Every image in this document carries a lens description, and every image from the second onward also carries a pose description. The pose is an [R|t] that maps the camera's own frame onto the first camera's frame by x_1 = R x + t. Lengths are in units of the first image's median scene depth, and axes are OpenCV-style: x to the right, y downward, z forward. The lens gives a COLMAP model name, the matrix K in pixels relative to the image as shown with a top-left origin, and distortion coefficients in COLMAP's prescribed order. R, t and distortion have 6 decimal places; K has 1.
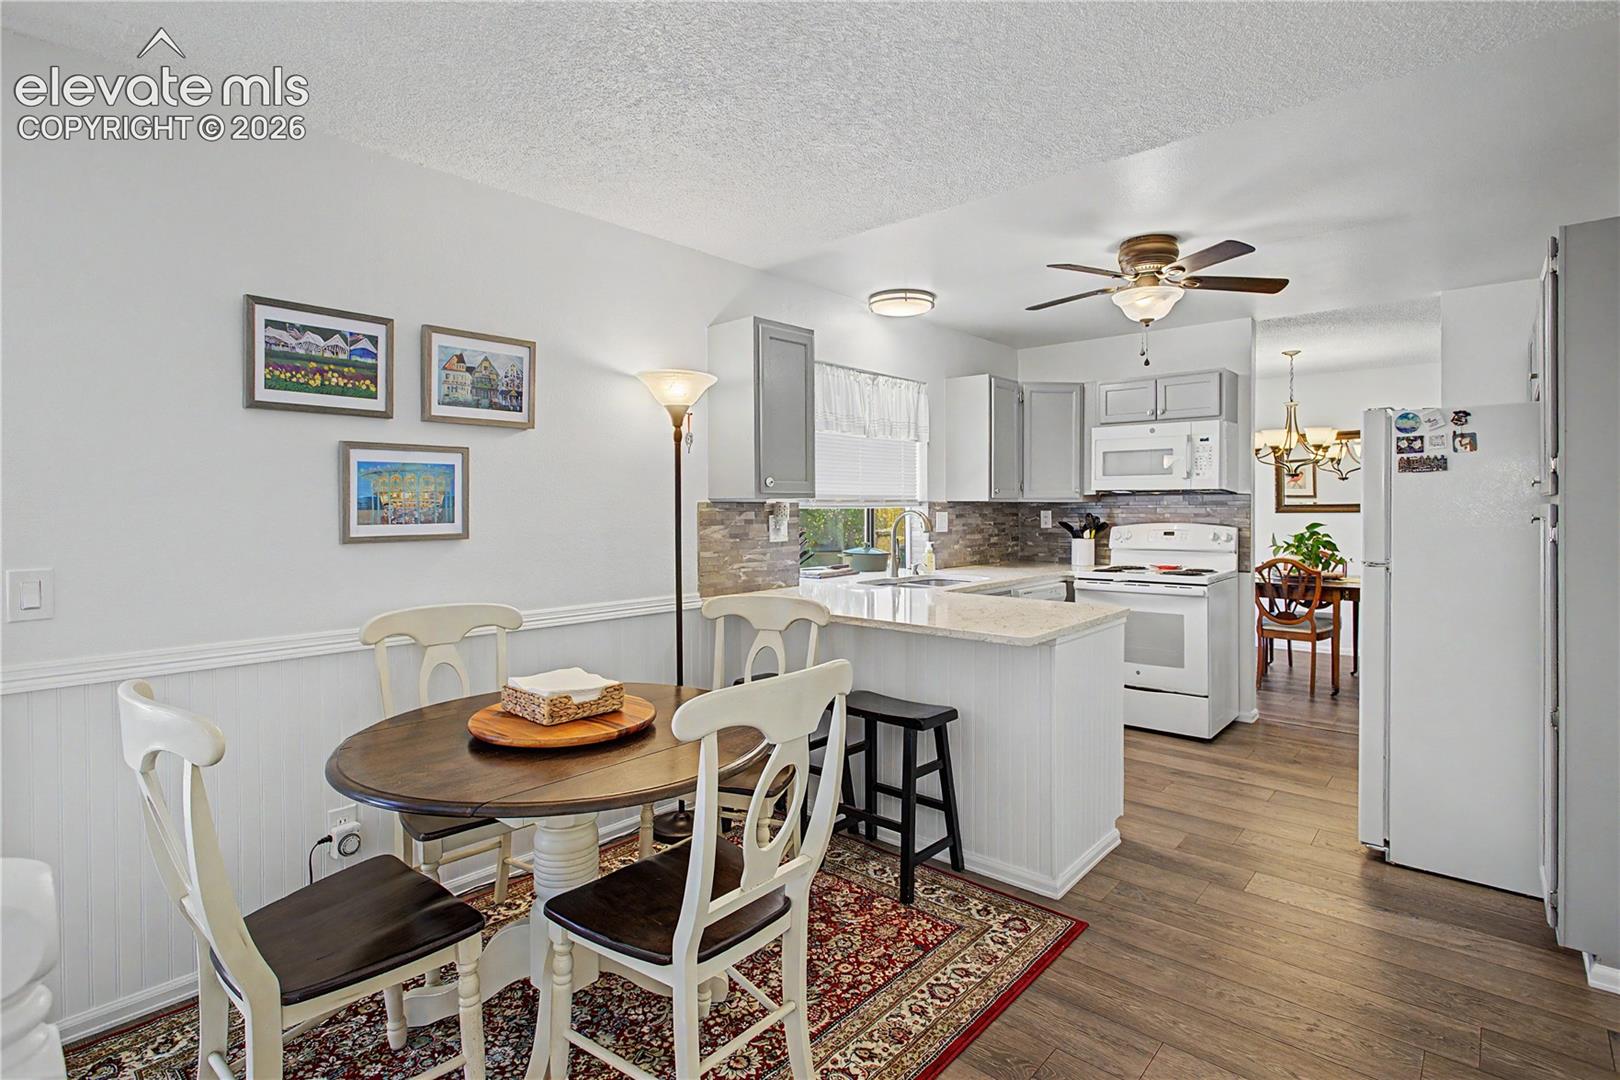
lens RADIAL K [[787.4, 0, 812.1], [0, 787.4, 518.4], [0, 0, 1]] dist [-0.003472, -0.000227]
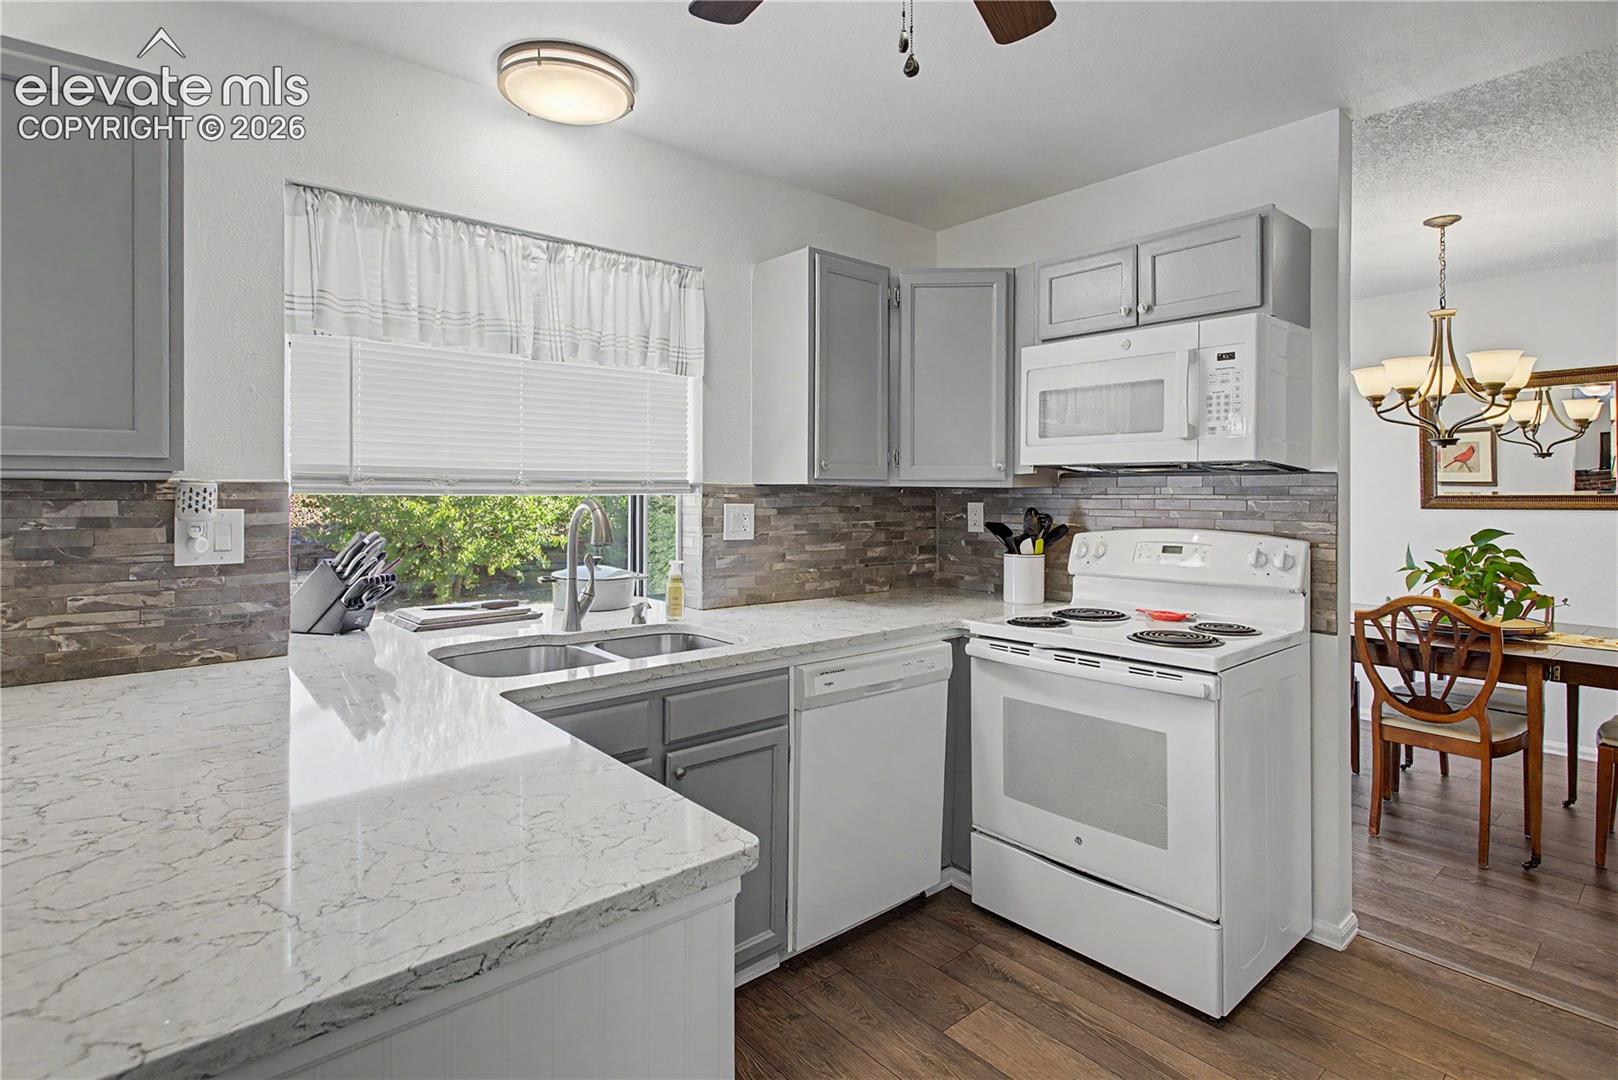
lens RADIAL K [[809.1, 0, 810.1], [0, 809.1, 494.6], [0, 0, 1]] dist [-0.004804, 0.000727]
pose [[0.990234, 0.007635, -0.139203, 0.293192], [-0.009621, 0.999861, -0.013602, -0.007201], [0.139080, 0.014809, 0.990170, 0.444585]]
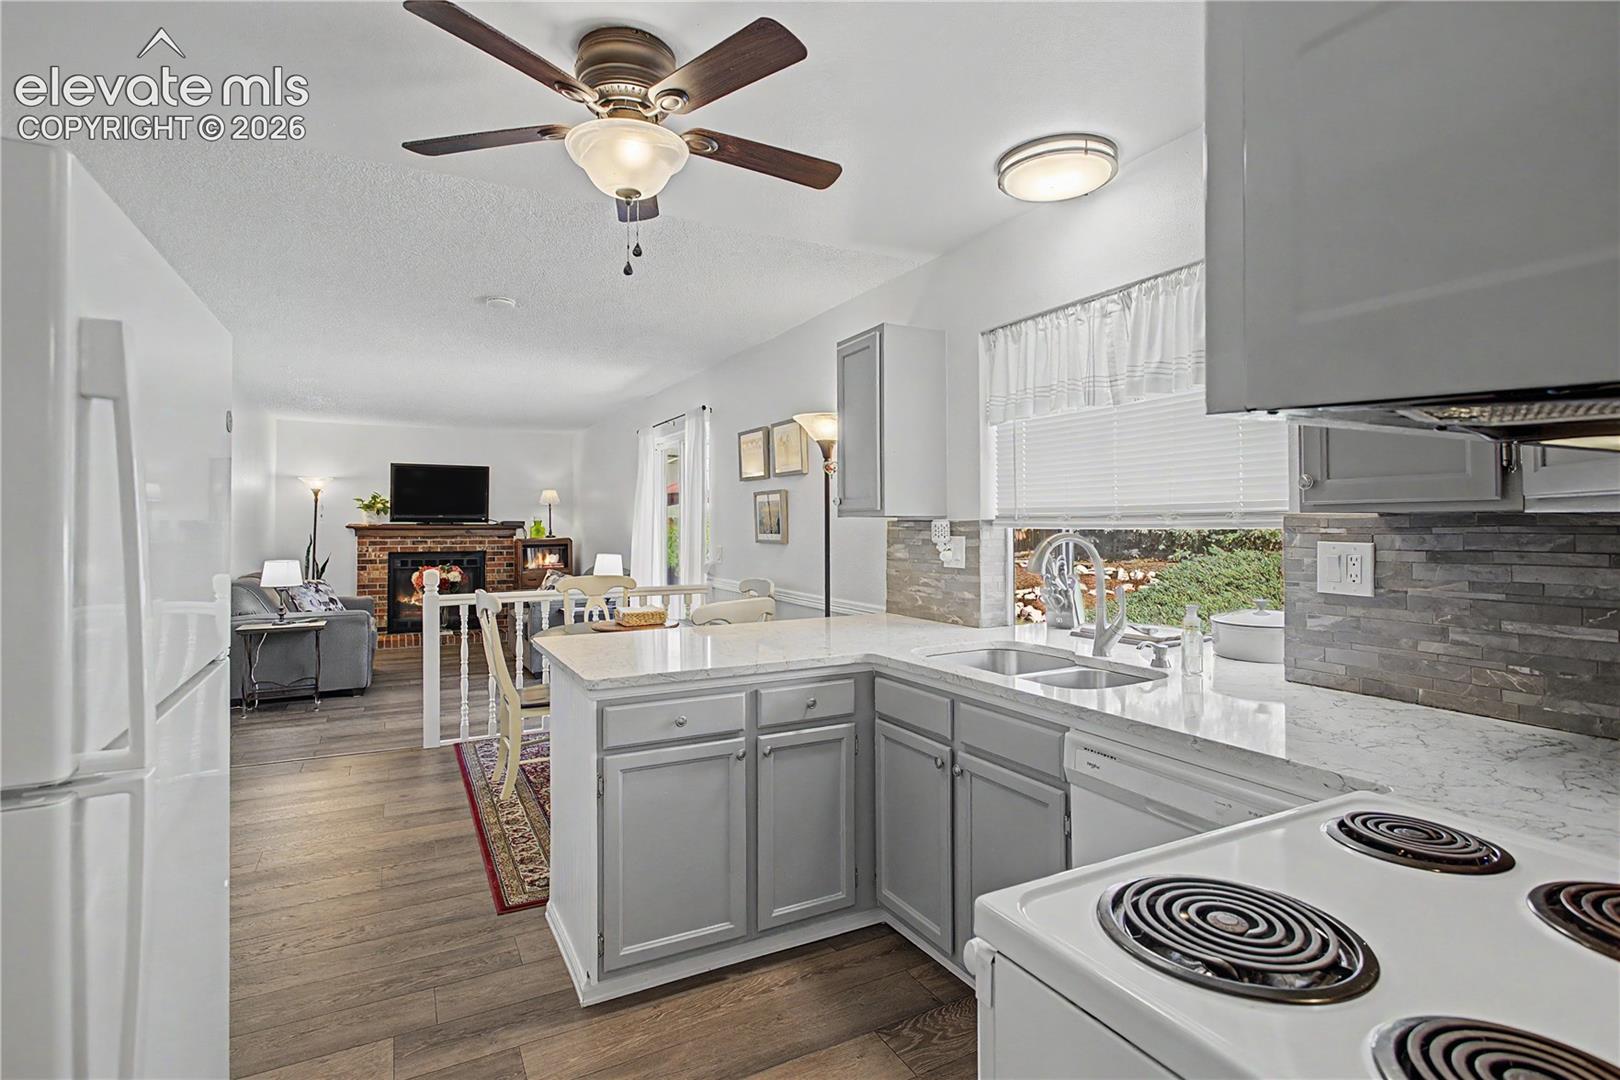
lens RADIAL K [[787.4, 0, 812.1], [0, 787.4, 518.4], [0, 0, 1]] dist [-0.003472, -0.000227]
pose [[-0.350747, -0.003627, -0.936463, 0.609903], [-0.013084, 0.999914, 0.001028, -0.016541], [0.936379, 0.012613, -0.350764, 0.892186]]
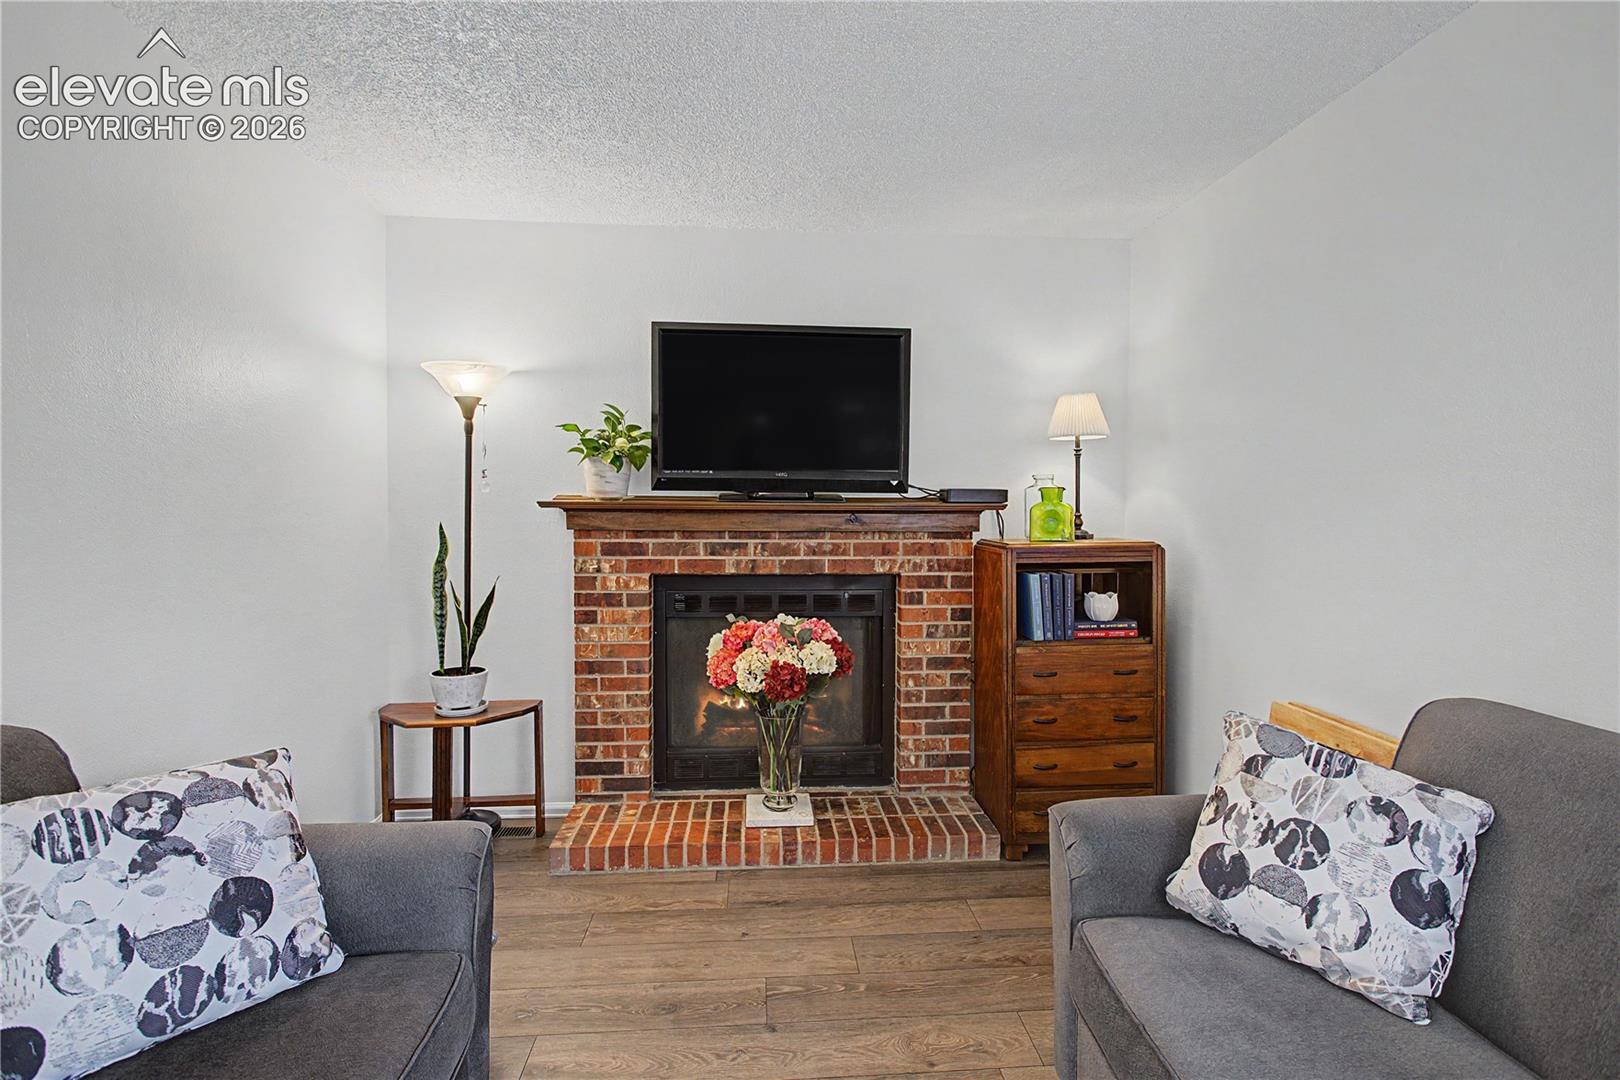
lens RADIAL K [[782.7, 0, 817.3], [0, 782.7, 534.7], [0, 0, 1]] dist [-0.002154, 0.000427]
pose [[-0.694884, 0.033876, -0.718324, -0.356982], [-0.013233, 0.998118, 0.059872, 0.001917], [0.719000, 0.051110, -0.693128, -0.089029]]
